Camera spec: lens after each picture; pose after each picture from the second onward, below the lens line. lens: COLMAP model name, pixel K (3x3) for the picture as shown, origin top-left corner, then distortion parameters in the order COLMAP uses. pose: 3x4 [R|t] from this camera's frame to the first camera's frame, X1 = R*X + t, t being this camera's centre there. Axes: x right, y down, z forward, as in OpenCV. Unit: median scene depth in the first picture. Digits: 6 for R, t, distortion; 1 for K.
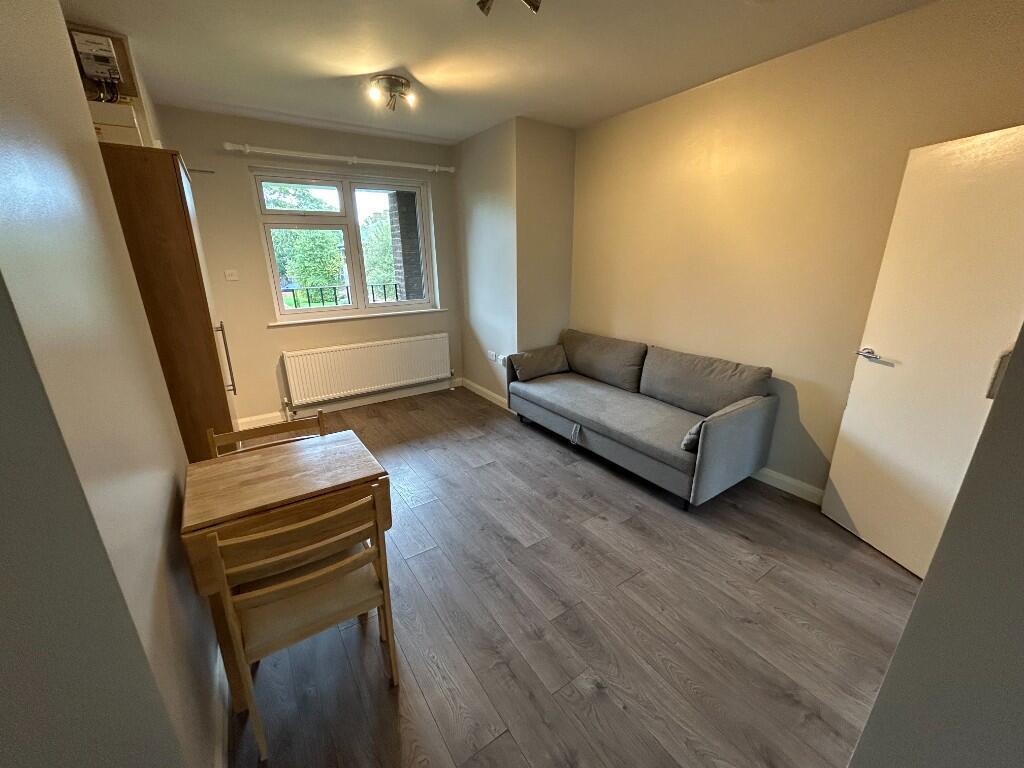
lens RADIAL K [[412.1, 0, 512.0], [0, 412.1, 384.0], [0, 0, 1]] dist [-0.001365, 0.000509]
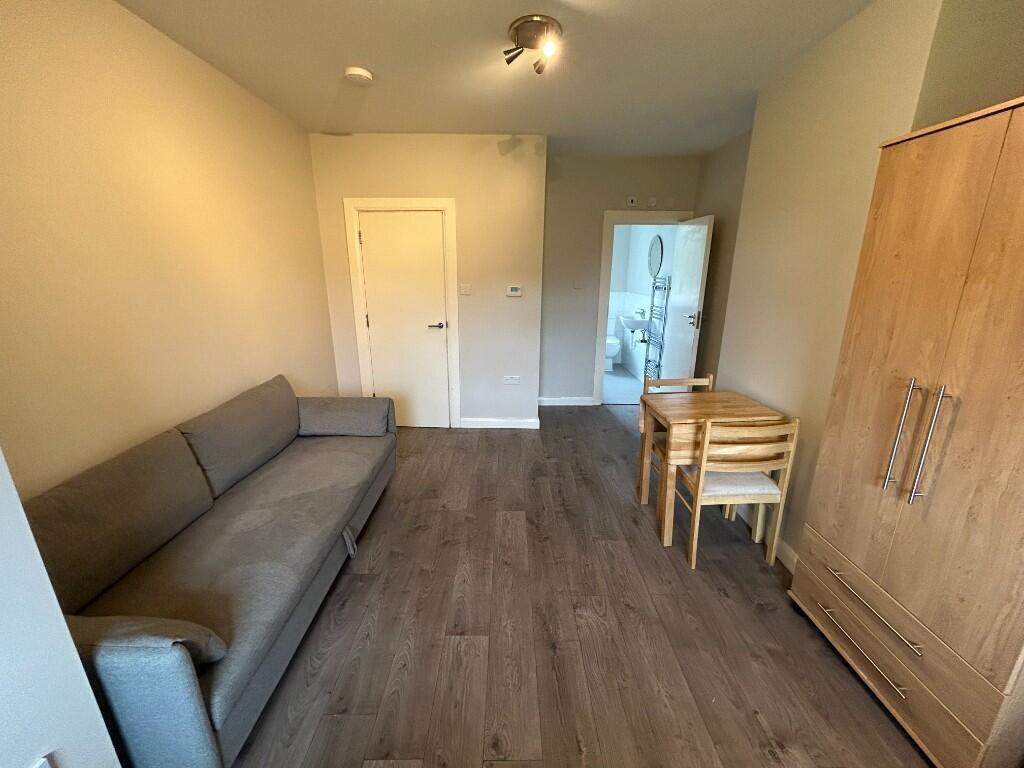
lens RADIAL K [[412.1, 0, 512.0], [0, 412.1, 384.0], [0, 0, 1]] dist [-0.001365, 0.000509]
pose [[-0.832979, -0.142039, 0.534762, -0.472454], [0.176161, 0.848114, 0.499669, -0.470478], [-0.524512, 0.510418, -0.681440, 1.496115]]
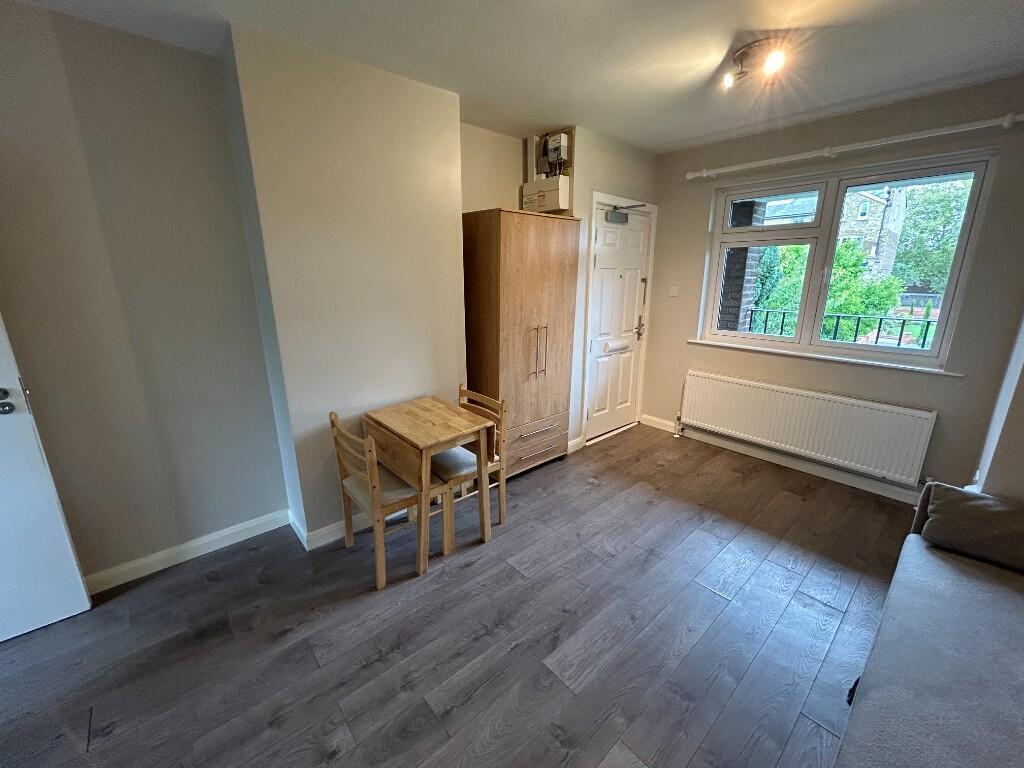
lens RADIAL K [[412.1, 0, 512.0], [0, 412.1, 384.0], [0, 0, 1]] dist [-0.001365, 0.000509]
pose [[0.127702, 0.267953, -0.954931, 0.557102], [-0.301973, 0.927607, 0.219903, -0.204957], [0.944725, 0.260281, 0.199372, 0.605113]]
